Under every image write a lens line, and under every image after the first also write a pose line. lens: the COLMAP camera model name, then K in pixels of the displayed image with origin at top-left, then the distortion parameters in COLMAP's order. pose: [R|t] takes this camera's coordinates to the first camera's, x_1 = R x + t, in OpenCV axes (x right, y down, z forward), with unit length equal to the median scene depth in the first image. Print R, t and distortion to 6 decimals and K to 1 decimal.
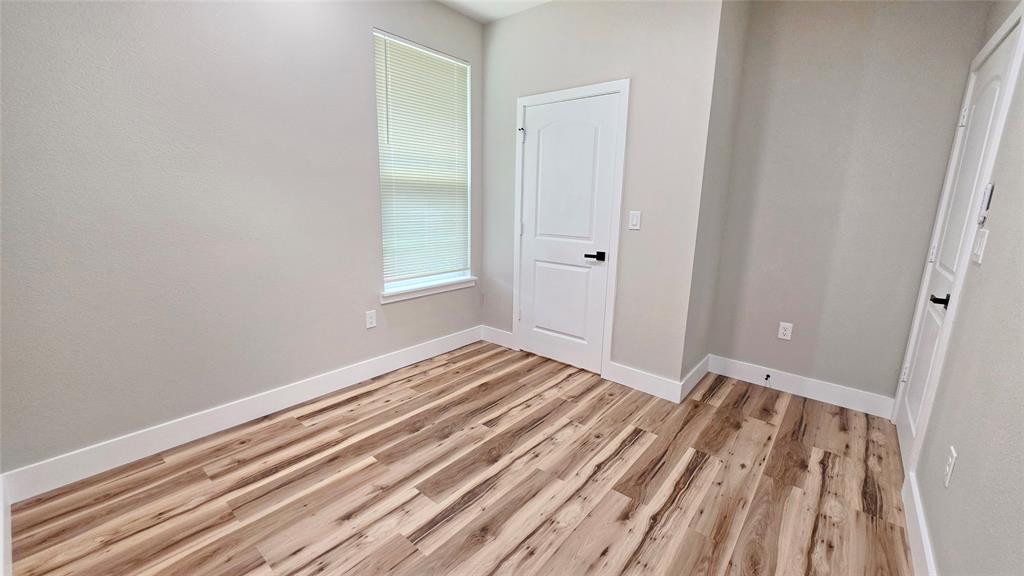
lens RADIAL K [[426.5, 0, 512.0], [0, 426.5, 288.0], [0, 0, 1]] dist [-0.000740, -0.000170]
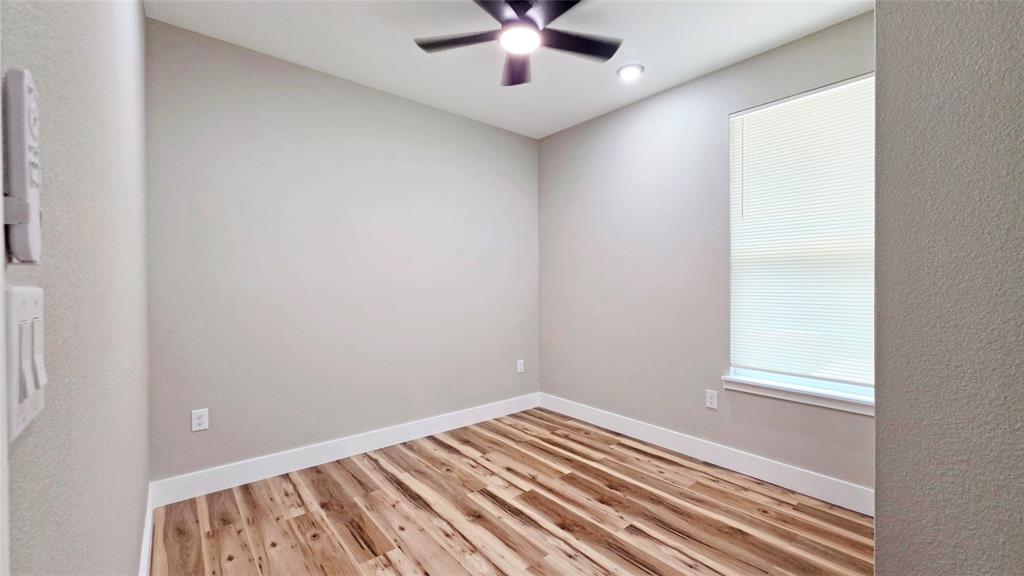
lens RADIAL K [[426.5, 0, 512.0], [0, 426.5, 288.0], [0, 0, 1]] dist [-0.000740, -0.000170]
pose [[-0.213675, -0.013046, -0.976818, 0.886385], [-0.205434, 0.978152, 0.031874, -0.137973], [0.955060, 0.207483, -0.211687, 0.900244]]
